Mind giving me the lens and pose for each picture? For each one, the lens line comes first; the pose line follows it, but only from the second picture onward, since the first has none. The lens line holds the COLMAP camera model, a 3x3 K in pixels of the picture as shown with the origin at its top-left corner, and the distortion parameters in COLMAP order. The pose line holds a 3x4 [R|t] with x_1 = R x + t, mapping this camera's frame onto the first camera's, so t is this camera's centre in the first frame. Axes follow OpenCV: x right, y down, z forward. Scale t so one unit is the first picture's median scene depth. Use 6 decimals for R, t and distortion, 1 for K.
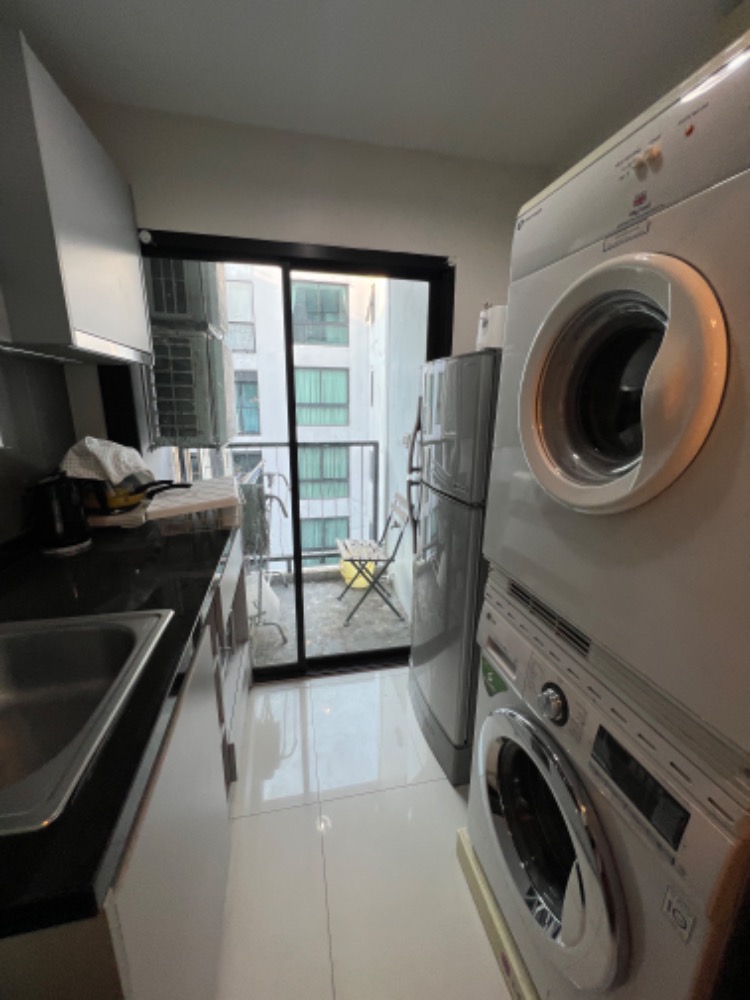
lens RADIAL K [[399.6, 0, 375.7], [0, 399.6, 501.8], [0, 0, 1]] dist [-0.002527, 0.000234]
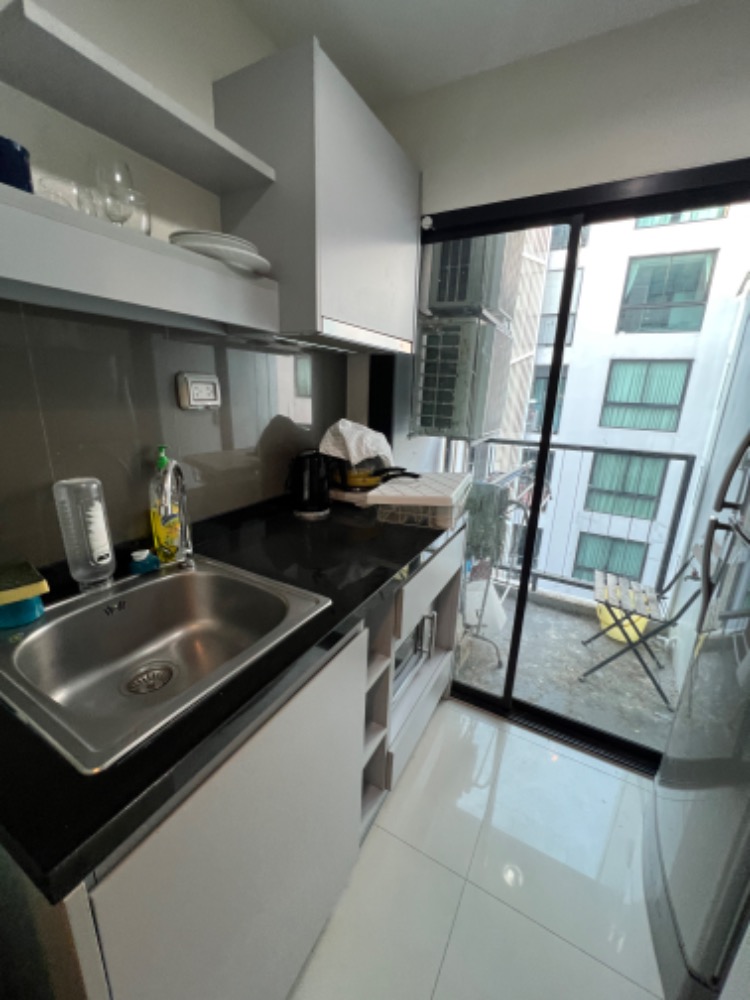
lens RADIAL K [[399.6, 0, 375.7], [0, 399.6, 501.8], [0, 0, 1]] dist [-0.002527, 0.000234]
pose [[0.754362, 0.191413, -0.627933, 0.063816], [-0.186380, 0.979633, 0.074717, -0.026866], [0.629445, 0.060670, 0.774673, 0.148580]]
